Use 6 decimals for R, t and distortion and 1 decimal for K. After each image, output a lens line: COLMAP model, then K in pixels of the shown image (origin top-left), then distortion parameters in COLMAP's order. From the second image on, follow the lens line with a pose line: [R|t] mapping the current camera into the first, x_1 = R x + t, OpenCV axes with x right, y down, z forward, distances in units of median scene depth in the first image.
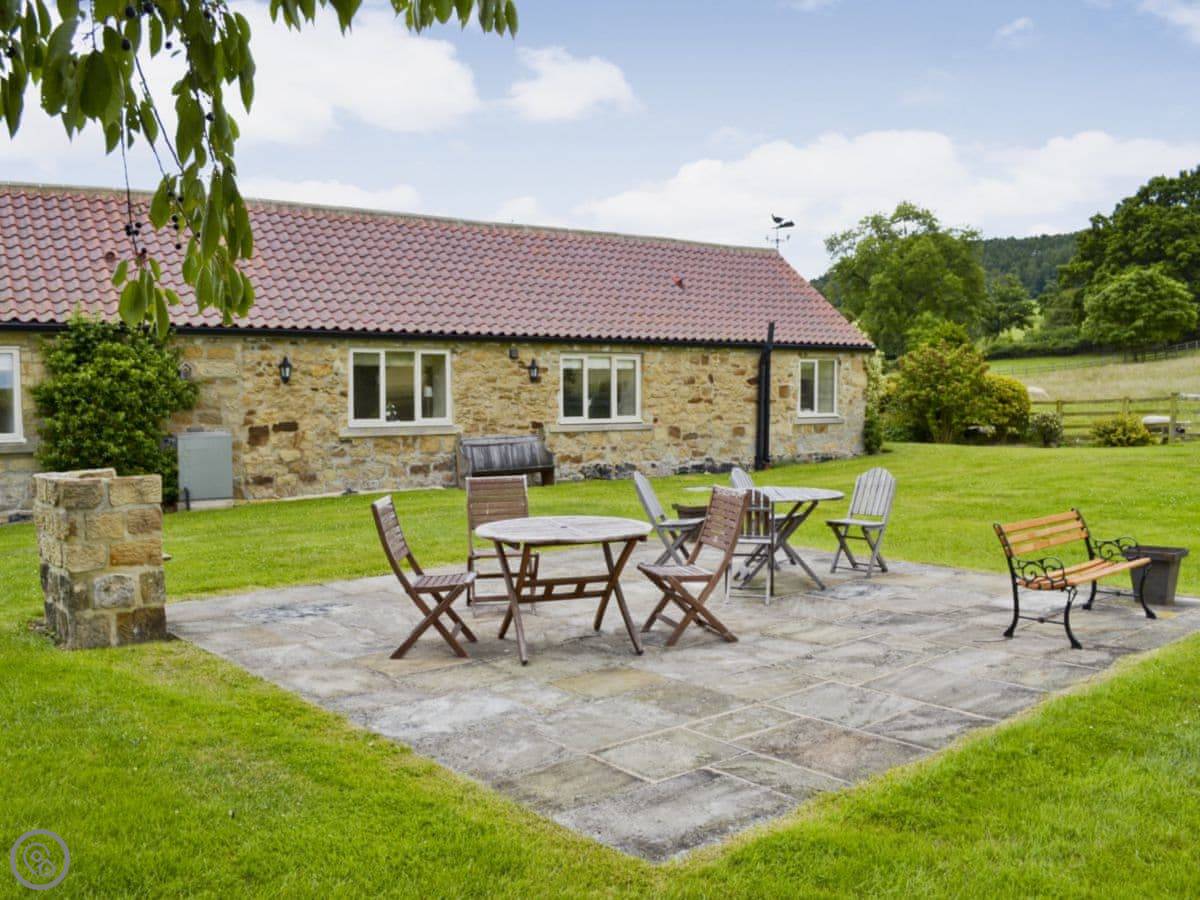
lens RADIAL K [[1105.6, 0, 559.5], [0, 1105.6, 448.7], [0, 0, 1]] dist [-0.008599, -0.070620]
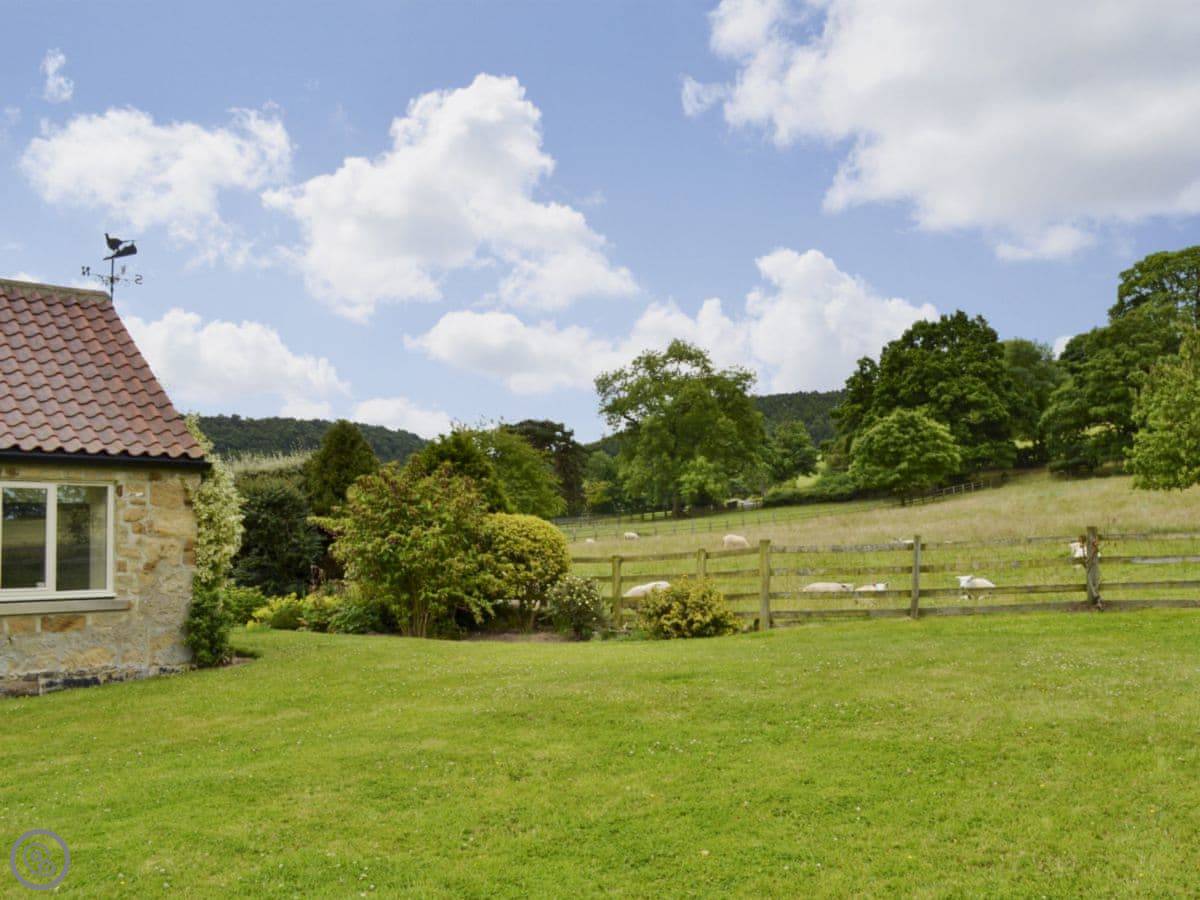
lens RADIAL K [[1220.4, 0, 610.8], [0, 1220.4, 451.4], [0, 0, 1]] dist [-0.076994, 0.000000]
pose [[0.971838, 0.003198, 0.235627, 0.330065], [0.027004, 0.991810, -0.124837, -0.019607], [-0.234096, 0.127684, 0.963792, 0.395959]]
